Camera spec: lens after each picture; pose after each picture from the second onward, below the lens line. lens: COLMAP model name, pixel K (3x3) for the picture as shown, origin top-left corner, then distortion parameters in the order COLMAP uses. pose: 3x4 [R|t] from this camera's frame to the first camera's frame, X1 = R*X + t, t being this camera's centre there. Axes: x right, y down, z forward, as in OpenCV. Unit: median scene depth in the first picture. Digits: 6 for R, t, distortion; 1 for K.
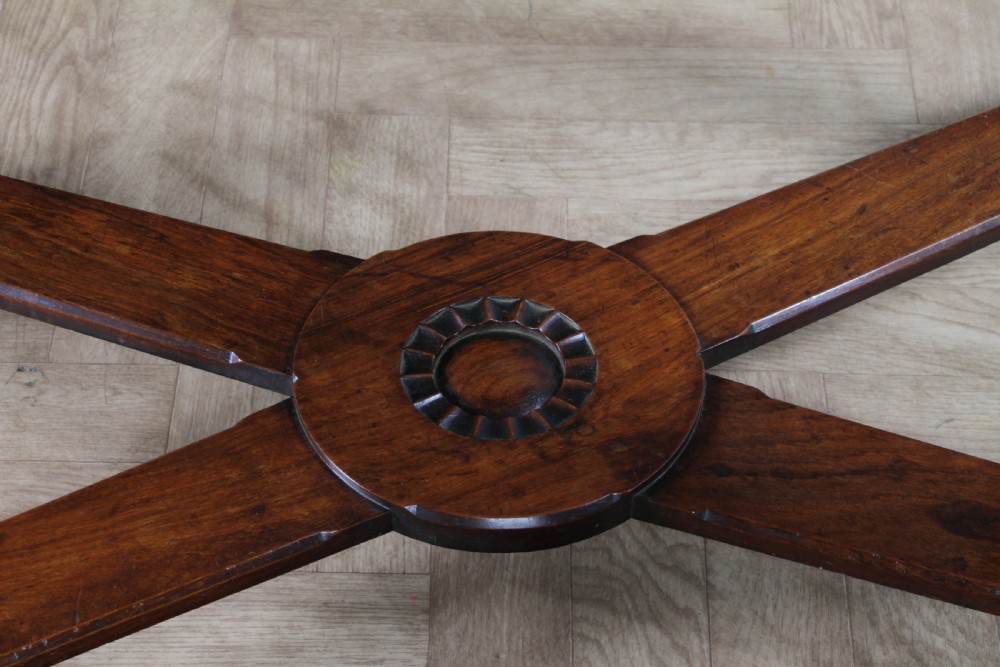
lens RADIAL K [[2330.7, 0, 501.8], [0, 2330.7, 353.0], [0, 0, 1]] dist [0.311320, 0.434744]
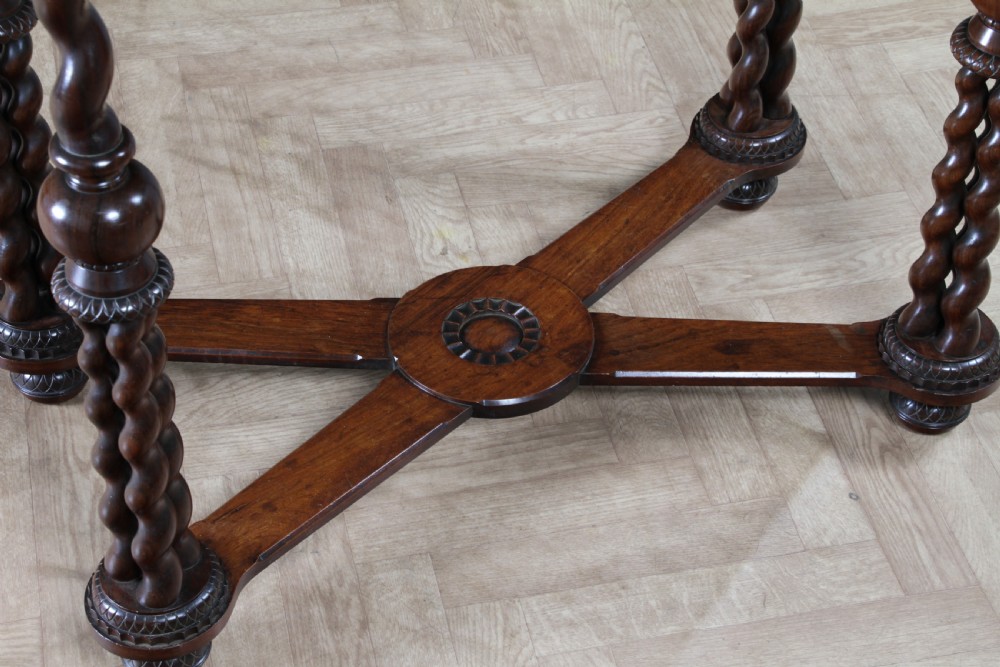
lens RADIAL K [[2077.2, 0, 497.3], [0, 2077.2, 346.5], [0, 0, 1]] dist [0.216295, 0.493503]
pose [[0.945165, -0.220712, 0.240727, -0.414698], [0.233119, 0.972153, -0.023968, 0.060756], [-0.228733, 0.078772, 0.970297, -0.700464]]
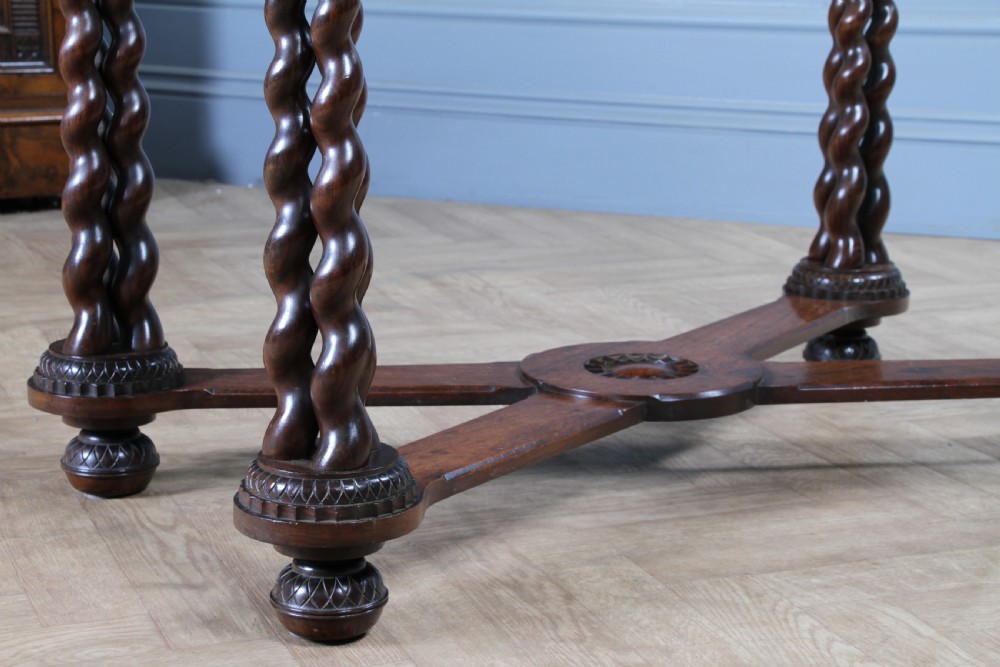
lens RADIAL K [[2077.2, 0, 497.3], [0, 2077.2, 346.5], [0, 0, 1]] dist [0.216295, 0.493503]
pose [[0.887352, -0.103481, 0.449330, -0.752969], [0.333377, 0.817194, -0.470163, 0.653392], [-0.318537, 0.566997, 0.759637, -0.121463]]
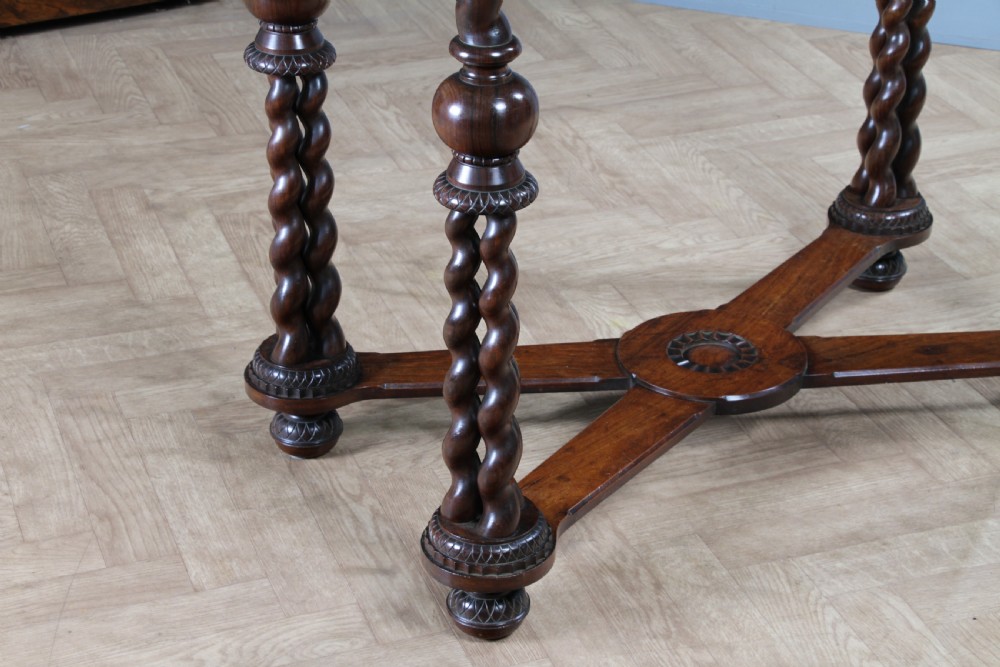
lens RADIAL K [[2099.9, 0, 500.0], [0, 2099.9, 333.5], [0, 0, 1]] dist [0.235201, 0.535491]
pose [[0.895704, -0.212315, 0.390687, -0.920557], [0.325628, 0.911521, -0.251188, 0.409700], [-0.302788, 0.352209, 0.885589, -0.672643]]
